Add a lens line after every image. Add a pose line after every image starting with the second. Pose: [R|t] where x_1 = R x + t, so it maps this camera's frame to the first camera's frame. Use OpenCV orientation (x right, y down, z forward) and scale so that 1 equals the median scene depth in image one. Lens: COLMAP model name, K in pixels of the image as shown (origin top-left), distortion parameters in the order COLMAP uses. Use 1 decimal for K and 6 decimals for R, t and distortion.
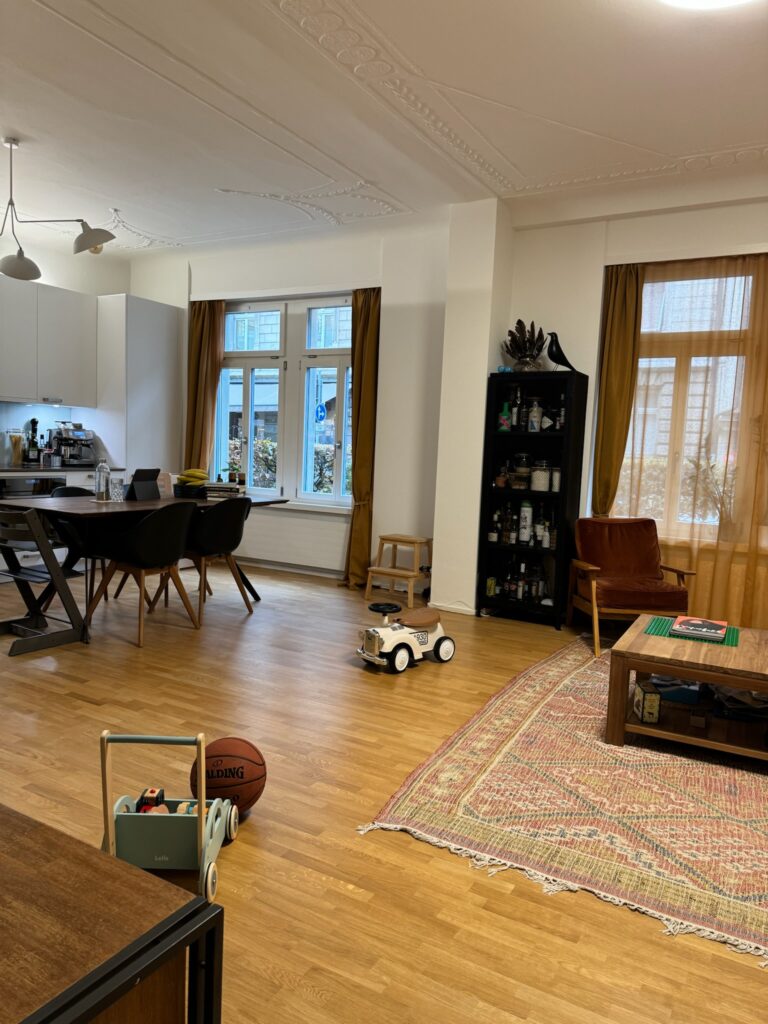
lens RADIAL K [[704.4, 0, 384.0], [0, 704.4, 512.0], [0, 0, 1]] dist [0.067117, -0.133092]
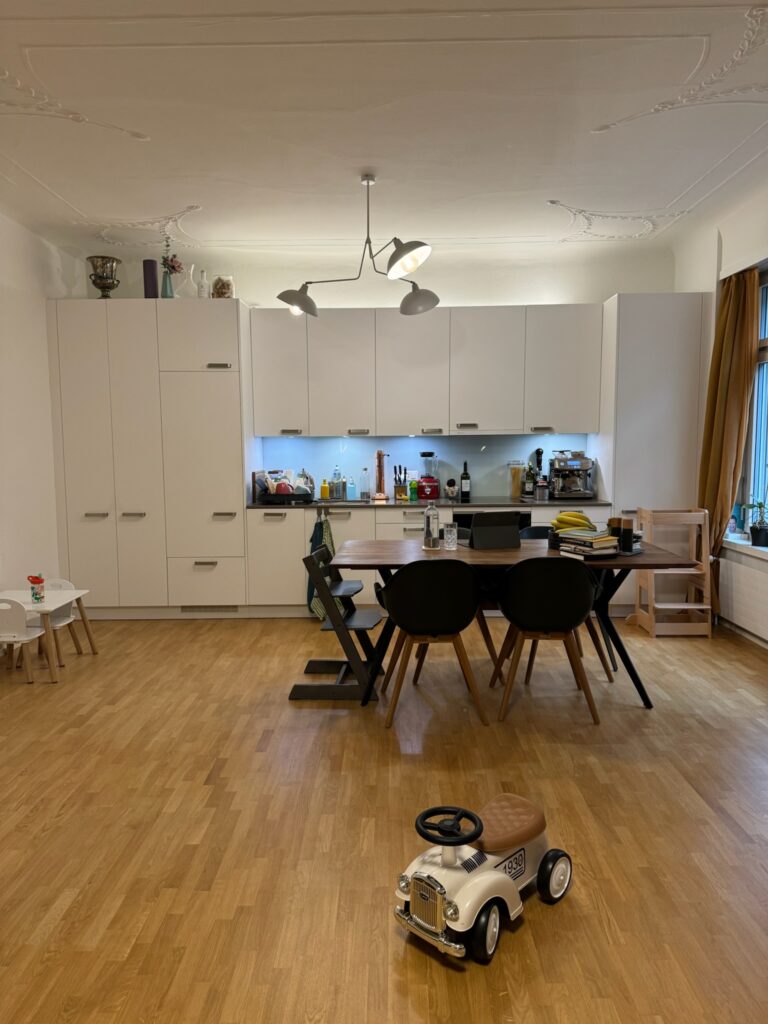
lens RADIAL K [[704.4, 0, 384.0], [0, 704.4, 512.0], [0, 0, 1]] dist [0.067117, -0.133092]
pose [[0.483770, 0.024940, -0.874840, 0.308045], [-0.042433, 0.999087, 0.005017, -0.055668], [0.874166, 0.034694, 0.484386, 0.466940]]
